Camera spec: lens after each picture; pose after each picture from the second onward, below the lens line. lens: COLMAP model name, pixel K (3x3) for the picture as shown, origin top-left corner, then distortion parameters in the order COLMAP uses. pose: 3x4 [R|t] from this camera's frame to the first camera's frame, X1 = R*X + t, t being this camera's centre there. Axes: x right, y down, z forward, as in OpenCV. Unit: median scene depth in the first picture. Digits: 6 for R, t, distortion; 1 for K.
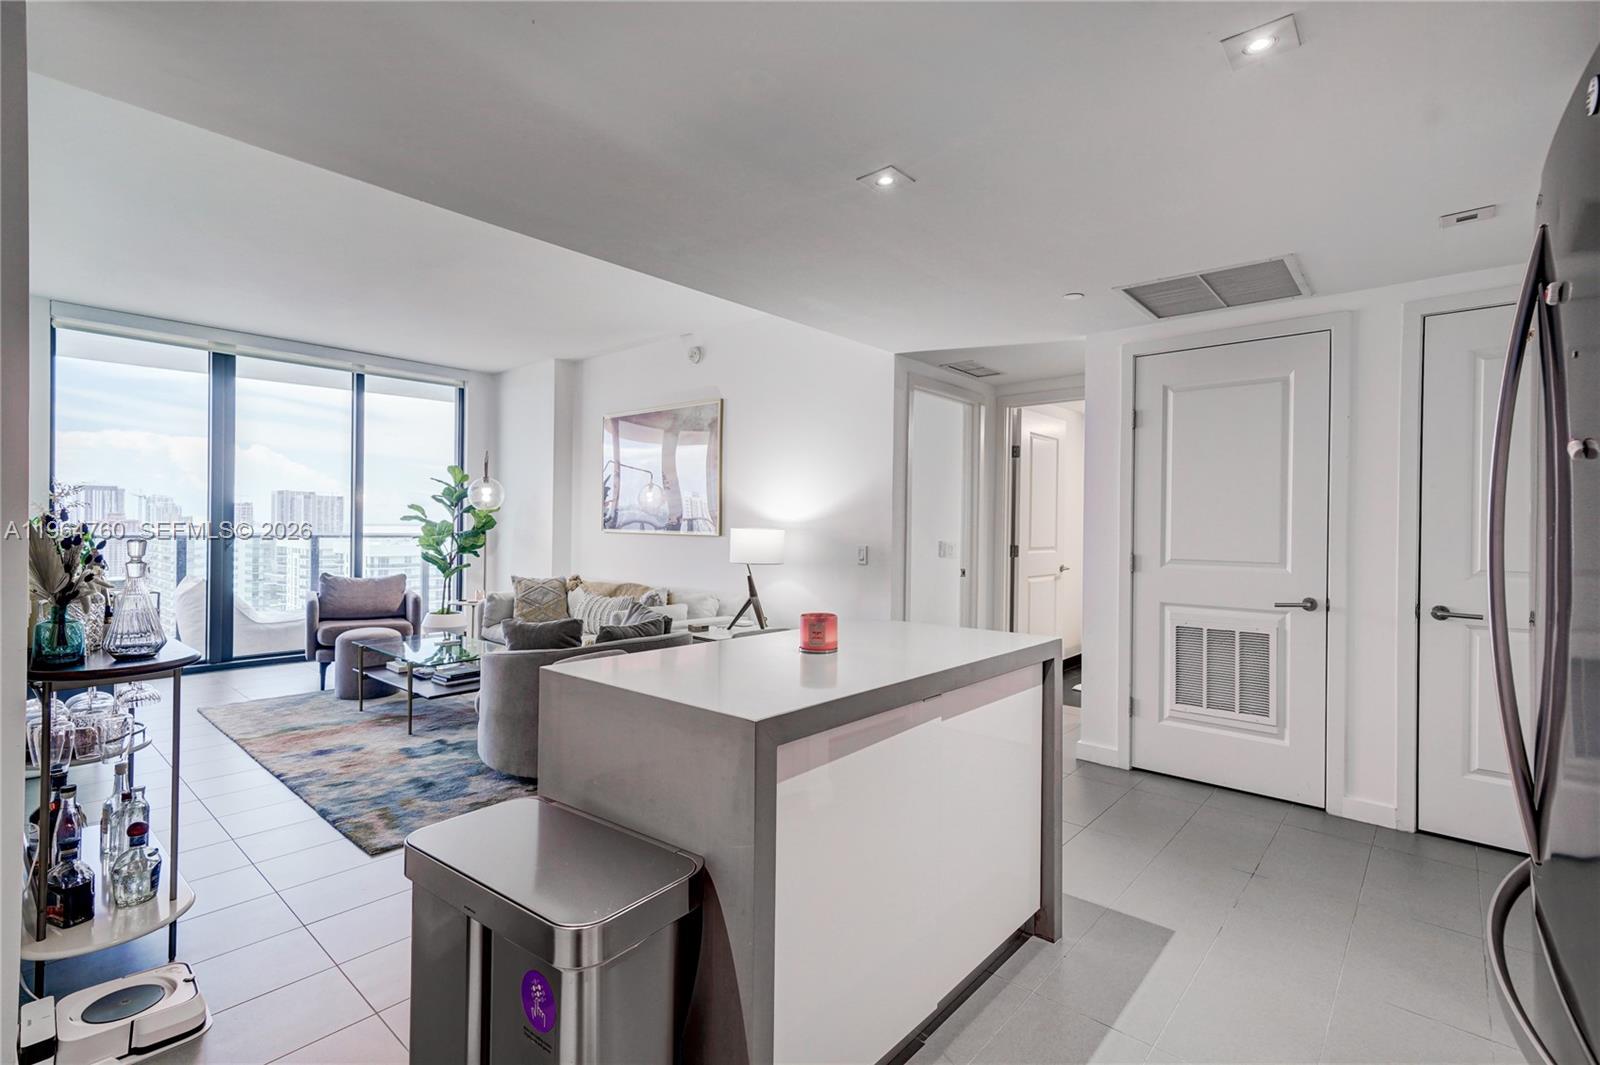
lens RADIAL K [[734.5, 0, 800.9], [0, 734.5, 528.6], [0, 0, 1]] dist [0.009591, 0.000085]
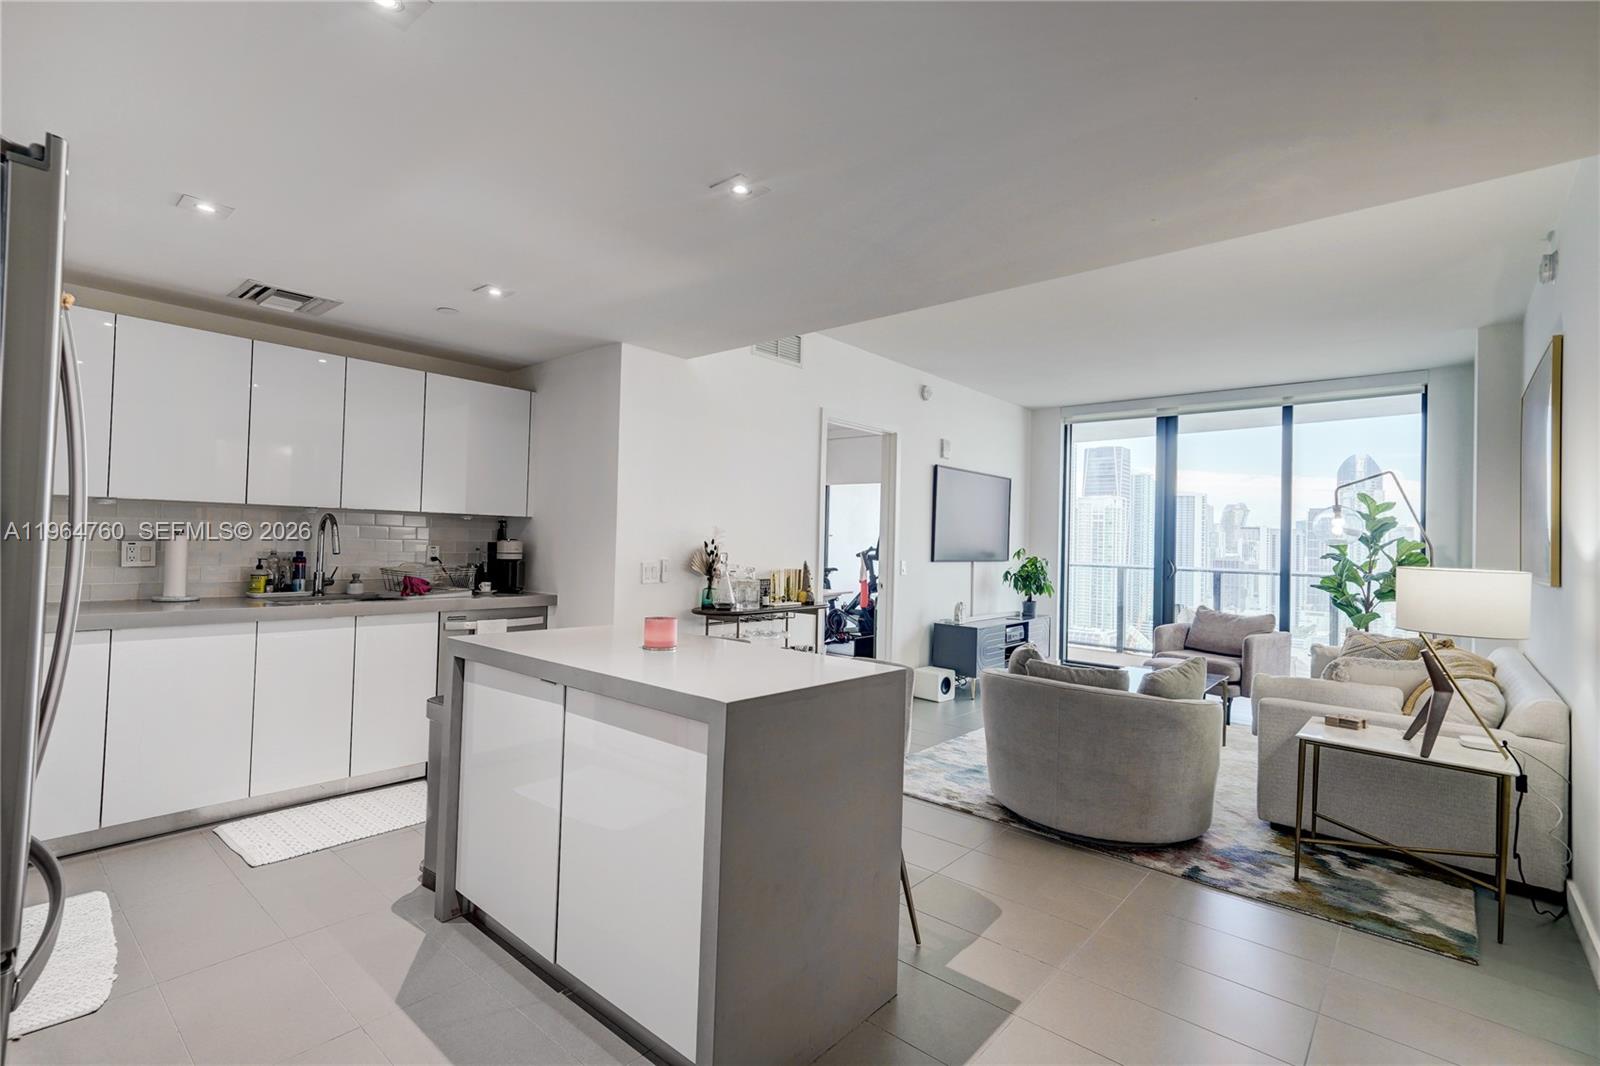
lens RADIAL K [[734.5, 0, 800.9], [0, 734.5, 529.1], [0, 0, 1]] dist [0.009591, 0.000085]
pose [[0.006602, -0.032093, -0.999463, 0.400686], [-0.034065, 0.998898, -0.032300, 0.003976], [0.999398, 0.034260, 0.005501, 0.410814]]
